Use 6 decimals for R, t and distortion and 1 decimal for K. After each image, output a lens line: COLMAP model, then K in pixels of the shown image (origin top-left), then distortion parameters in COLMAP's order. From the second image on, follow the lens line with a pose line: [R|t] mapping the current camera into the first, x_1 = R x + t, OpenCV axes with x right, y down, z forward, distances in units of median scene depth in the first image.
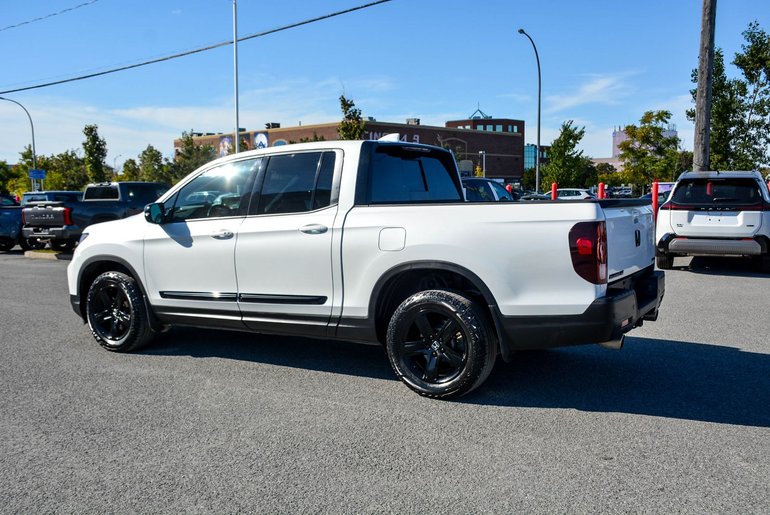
lens RADIAL K [[726.0, 0, 385.0], [0, 726.0, 257.5], [0, 0, 1]] dist [-0.077684, 0.165280]
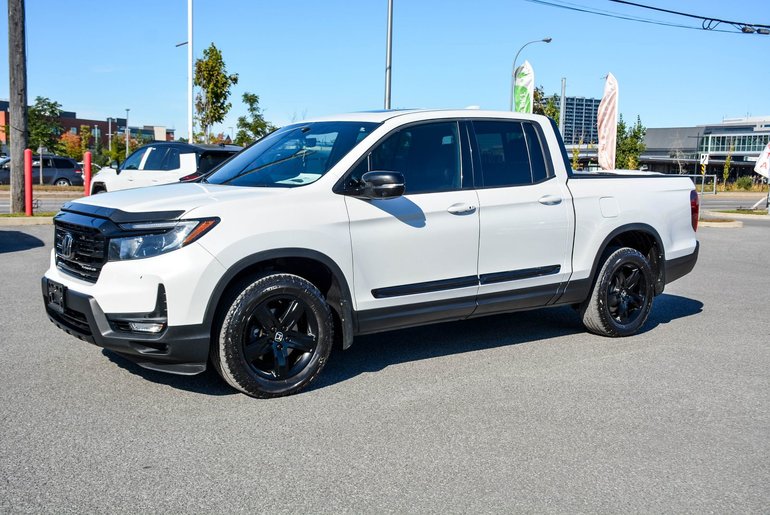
lens RADIAL K [[813.8, 0, 385.0], [0, 813.8, 257.5], [0, 0, 1]] dist [0.013460, 0.035918]
pose [[0.387379, -0.080252, 0.918421, -1.113859], [0.056011, 0.996412, 0.063442, -0.040045], [-0.920218, 0.026866, 0.390484, 0.688192]]
